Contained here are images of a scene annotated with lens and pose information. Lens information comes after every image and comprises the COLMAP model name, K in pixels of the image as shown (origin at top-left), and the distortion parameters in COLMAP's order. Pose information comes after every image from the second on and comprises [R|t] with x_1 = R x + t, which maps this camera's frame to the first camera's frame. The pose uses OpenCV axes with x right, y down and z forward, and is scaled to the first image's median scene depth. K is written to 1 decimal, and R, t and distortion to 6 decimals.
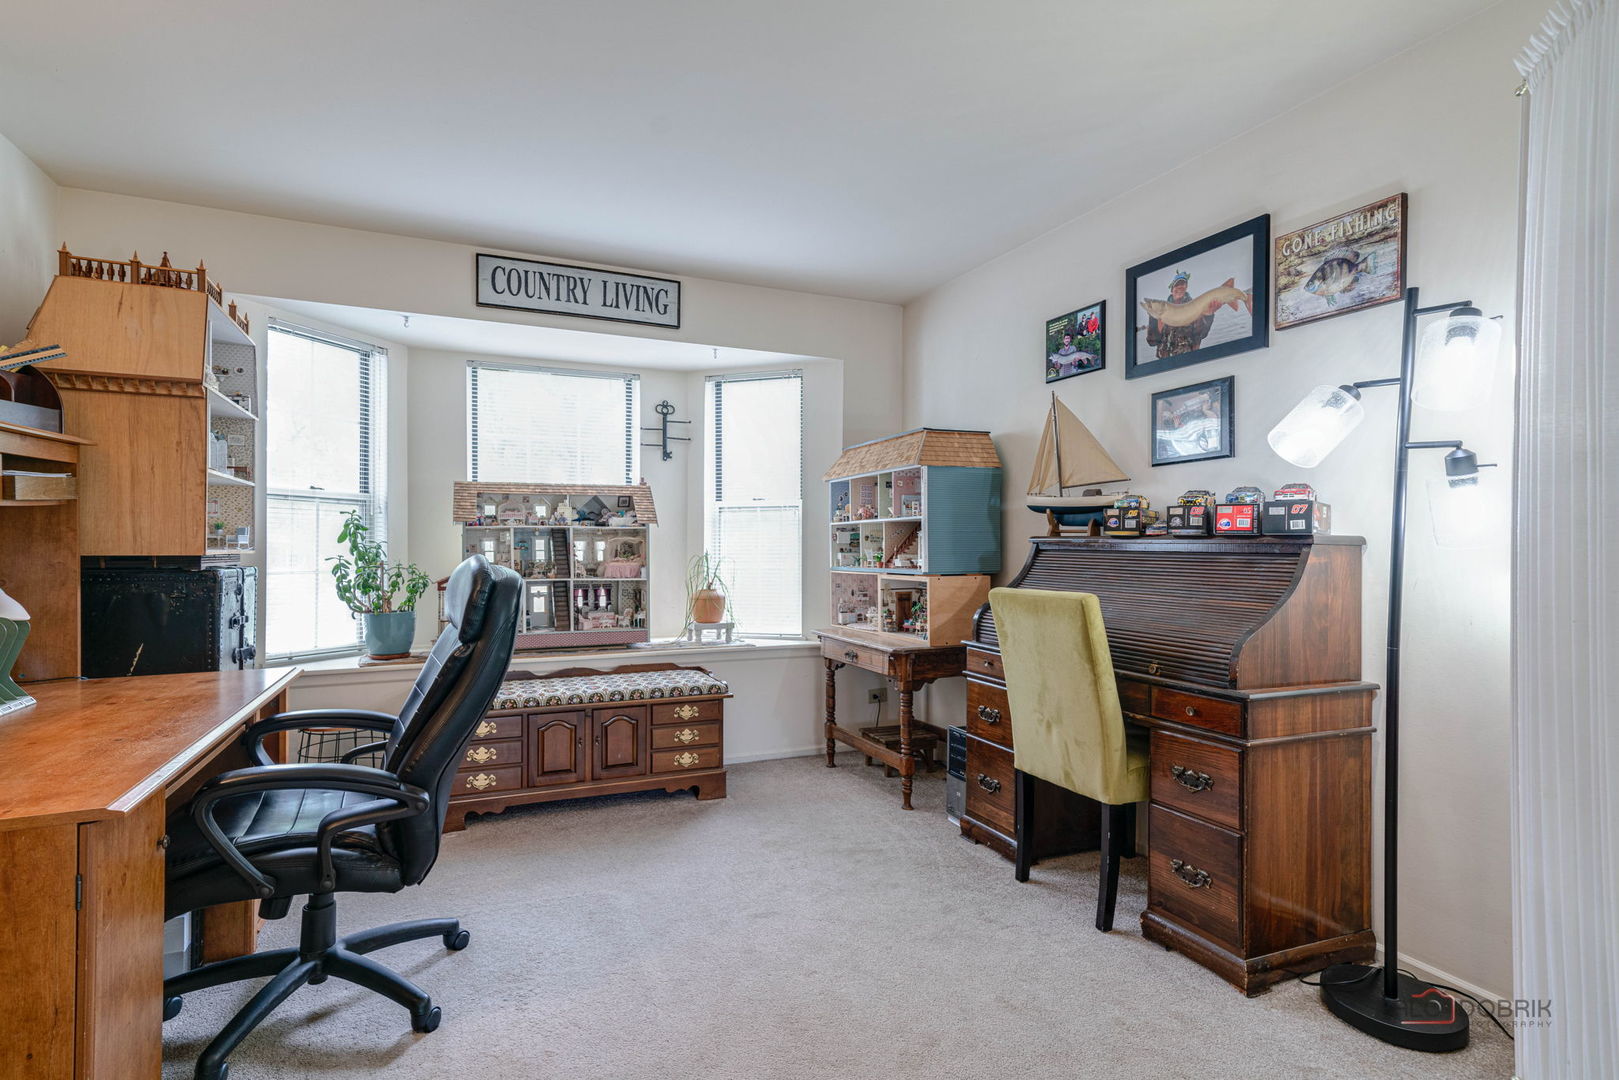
lens RADIAL K [[836.6, 0, 809.5], [0, 836.6, 540.0], [0, 0, 1]] dist [0.025229, 0.000440]
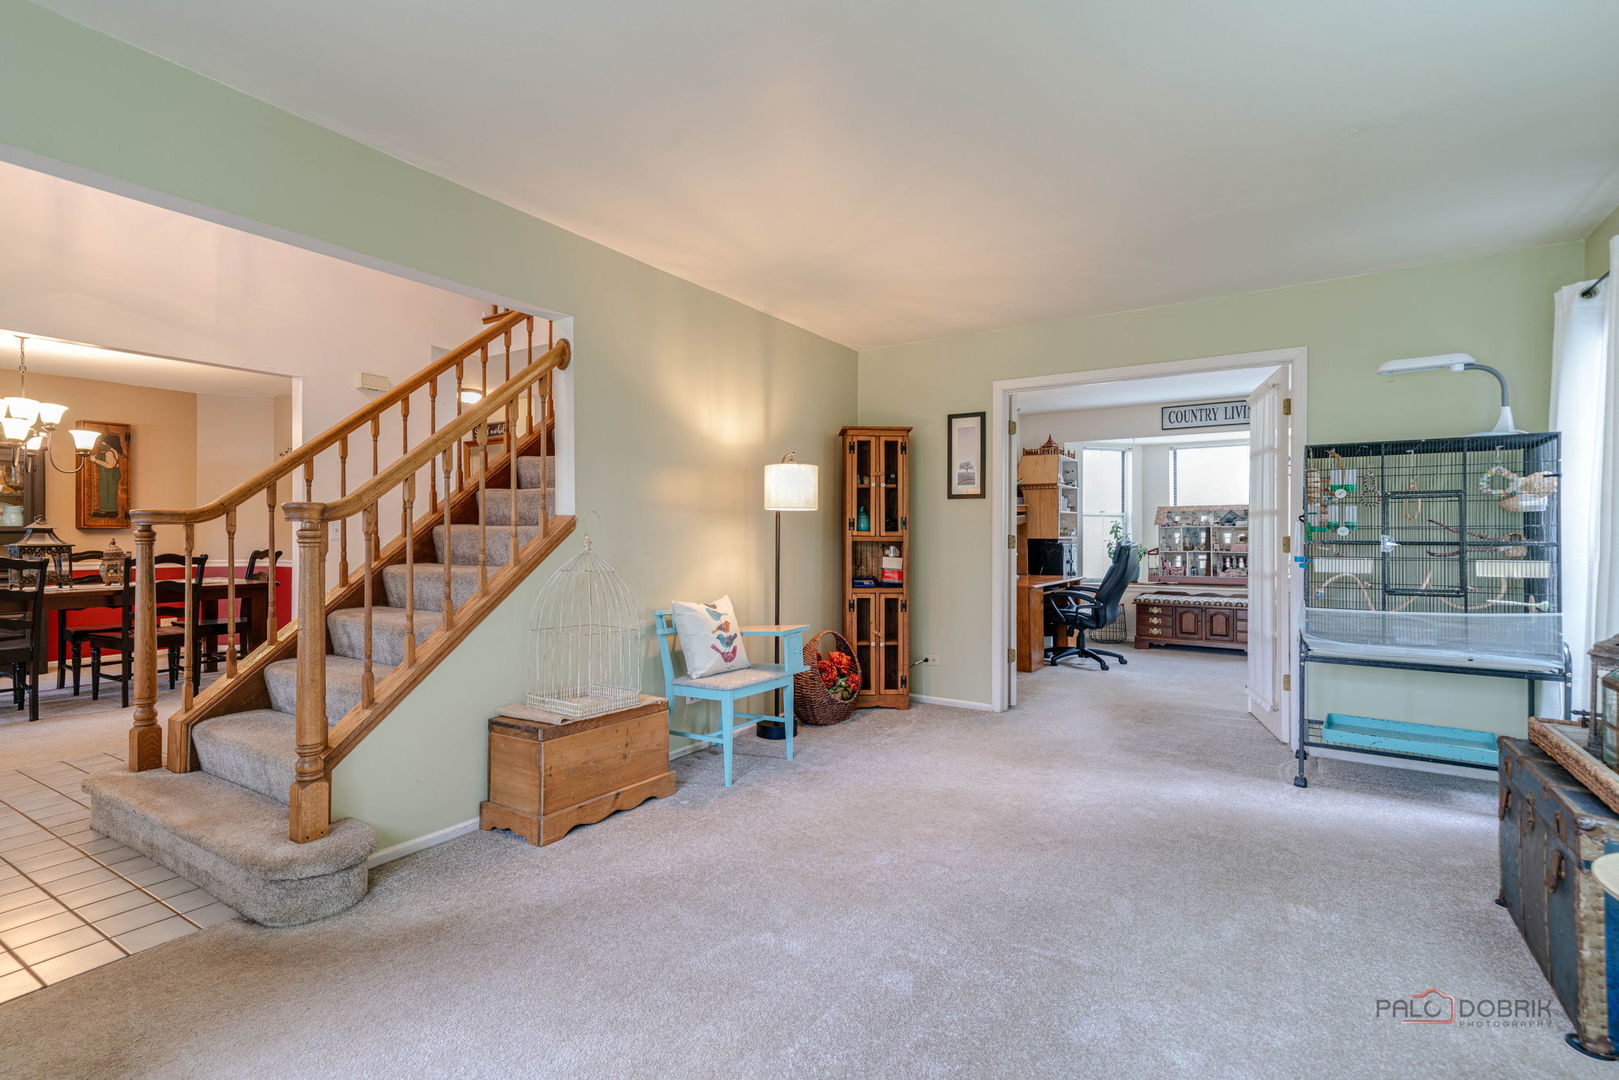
lens RADIAL K [[748.2, 0, 799.3], [0, 748.2, 529.9], [0, 0, 1]] dist [0.025604, 0.000364]
pose [[0.542085, -0.006719, -0.840297, 0.780489], [0.006695, 0.999971, -0.003677, -0.007953], [0.840297, -0.003632, 0.542114, -0.928495]]
